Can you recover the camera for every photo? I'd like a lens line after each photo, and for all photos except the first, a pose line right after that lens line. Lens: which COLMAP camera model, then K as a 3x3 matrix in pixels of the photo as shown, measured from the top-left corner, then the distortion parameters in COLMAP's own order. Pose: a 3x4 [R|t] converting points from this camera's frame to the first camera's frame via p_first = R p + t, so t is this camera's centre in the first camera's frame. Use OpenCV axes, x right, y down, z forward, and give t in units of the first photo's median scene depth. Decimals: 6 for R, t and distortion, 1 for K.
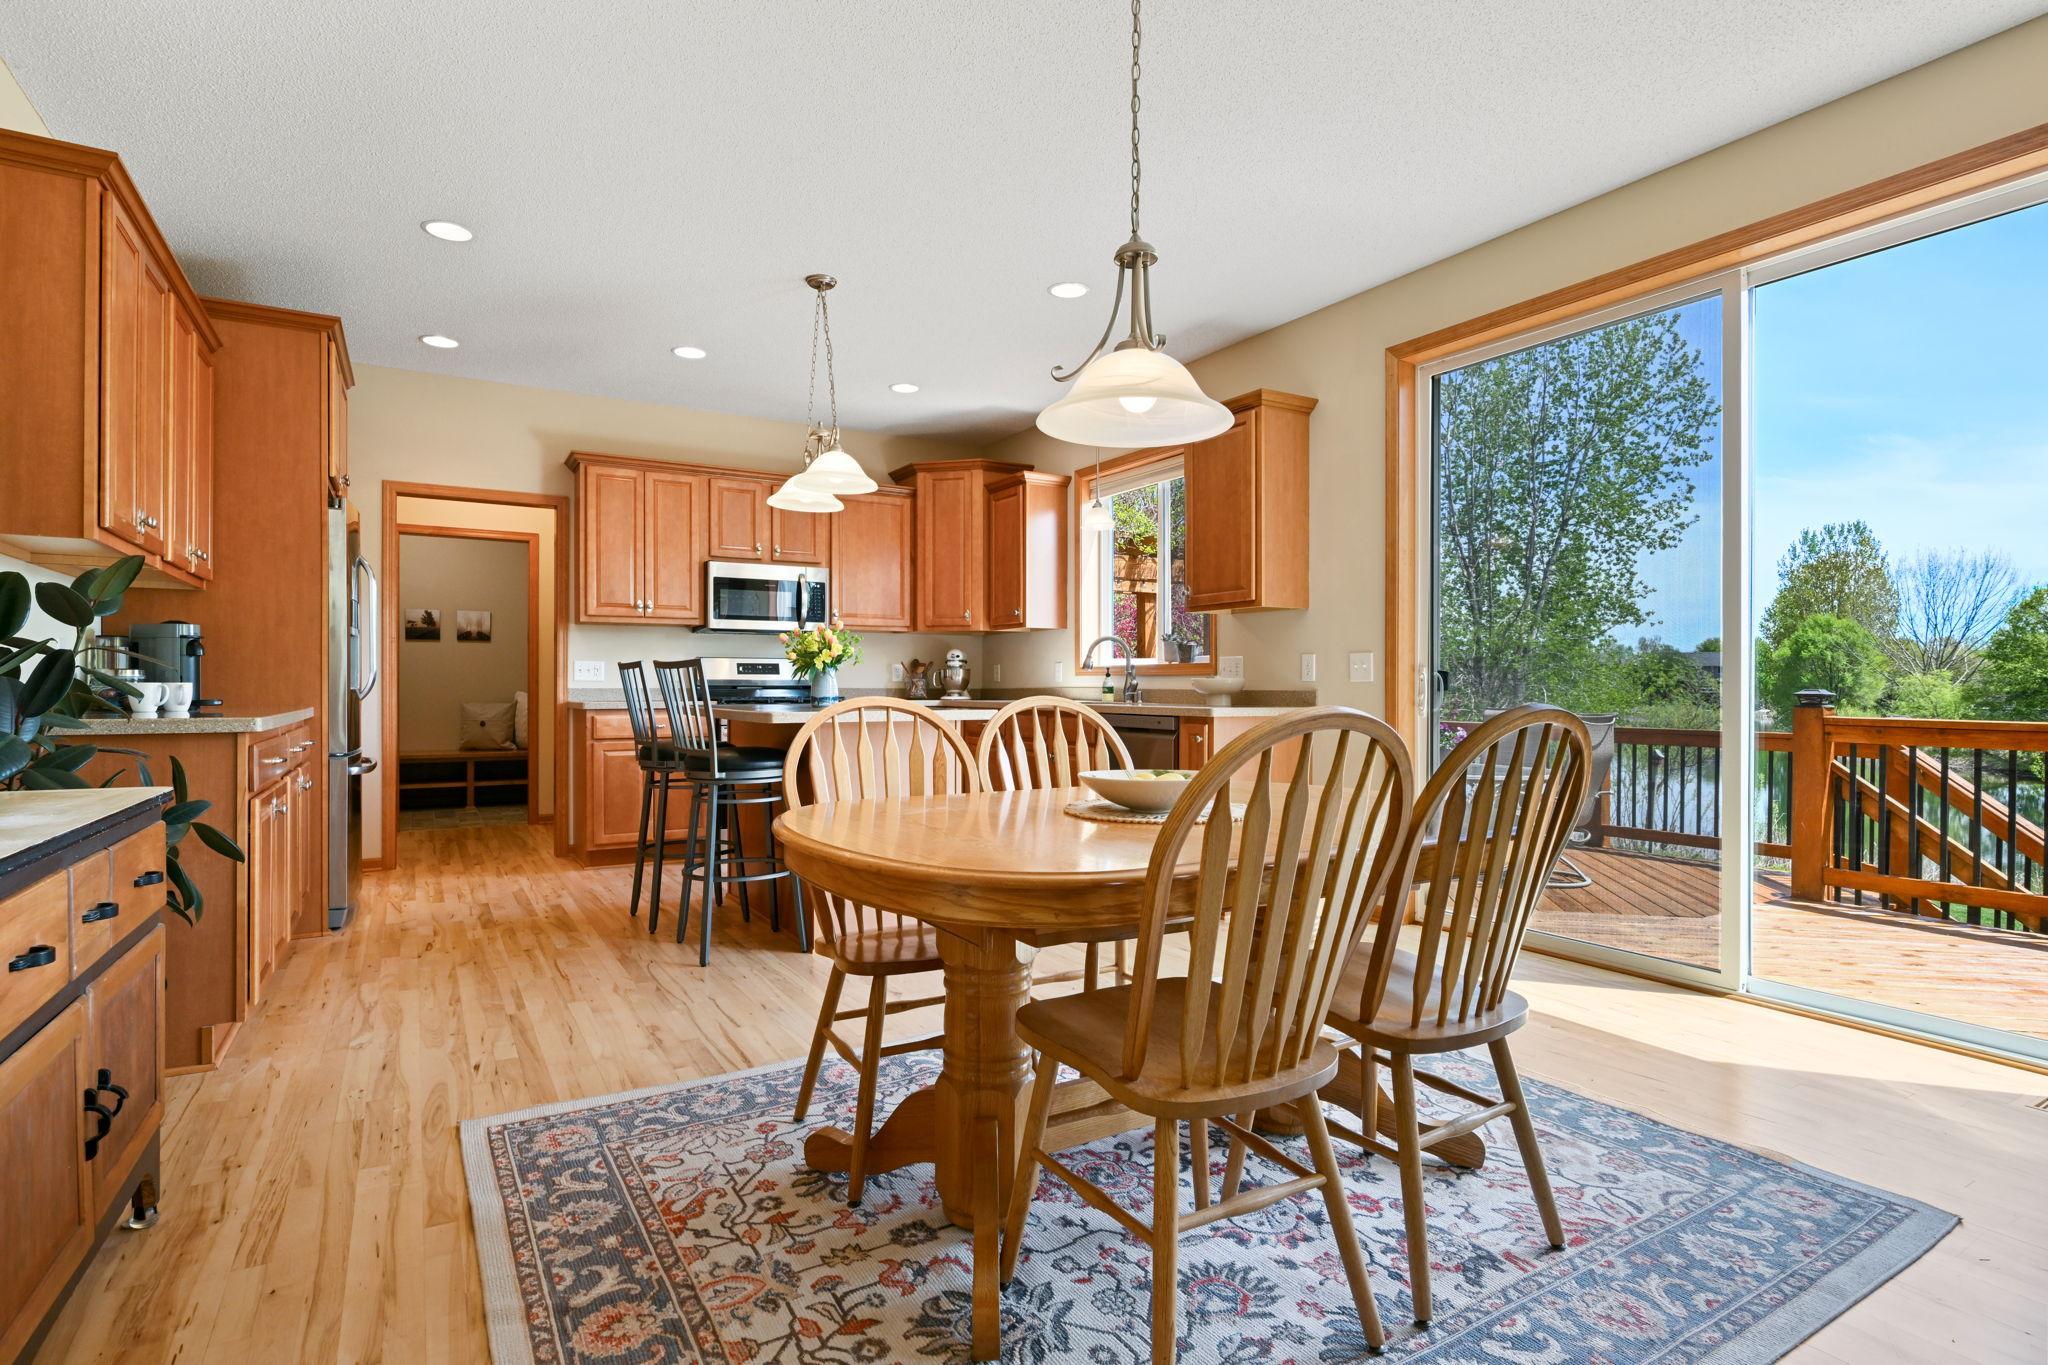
lens RADIAL K [[1019.6, 0, 1037.7], [0, 1019.6, 680.6], [0, 0, 1]] dist [-0.002468, -0.000141]
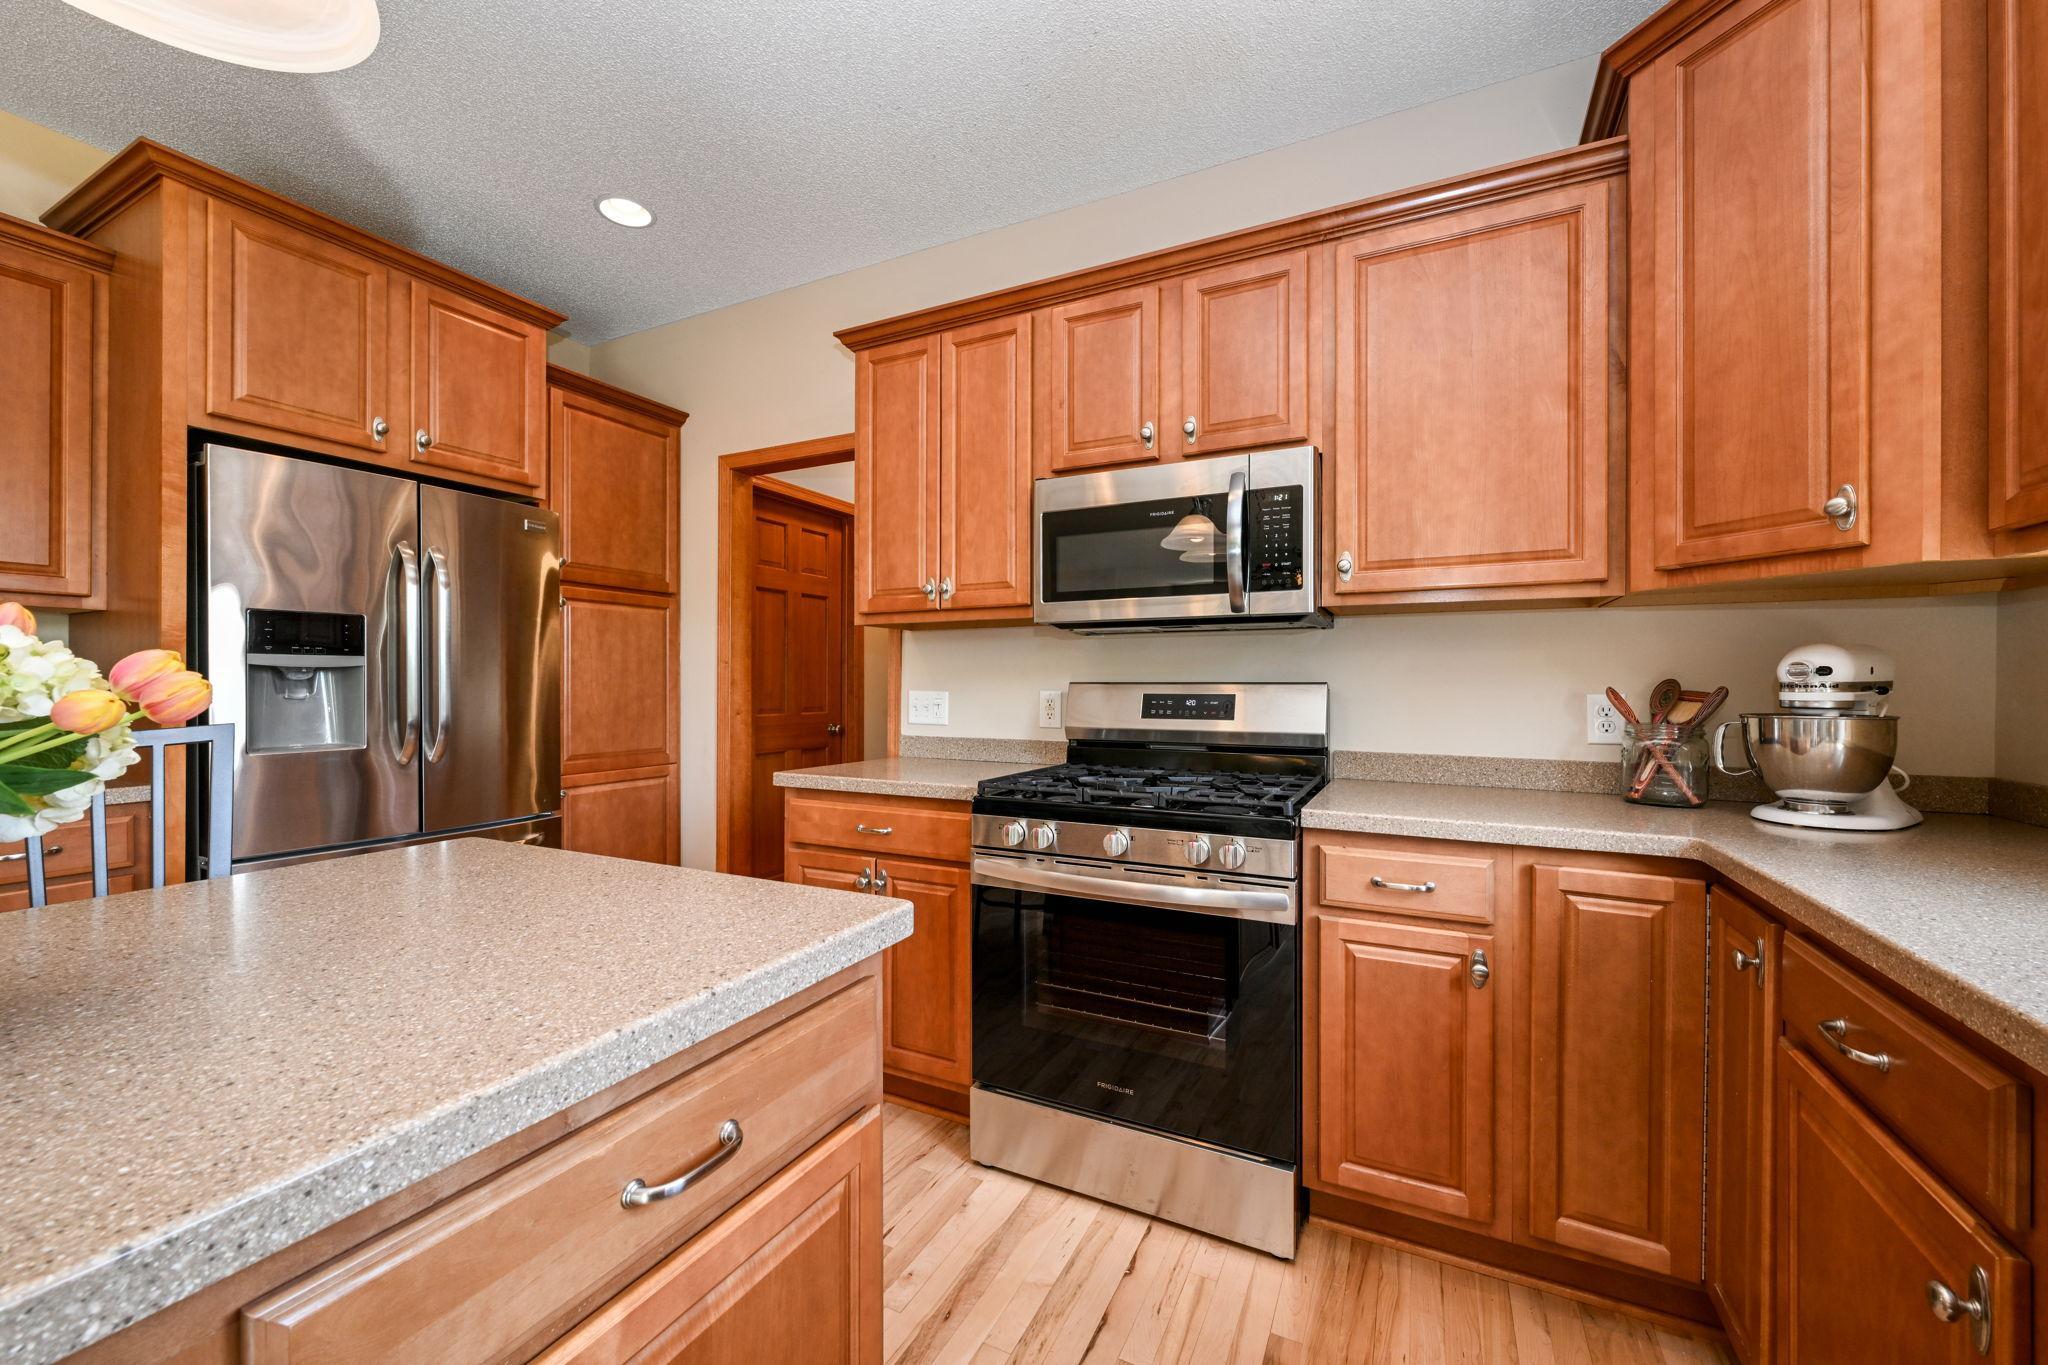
lens RADIAL K [[805.6, 0, 1019.0], [0, 805.6, 683.5], [0, 0, 1]] dist [-0.000254, 0.000201]
pose [[0.527768, -0.003205, -0.849383, -0.008549], [-0.000330, 0.999992, -0.003978, -0.019705], [0.849389, 0.002379, 0.527762, 0.718612]]
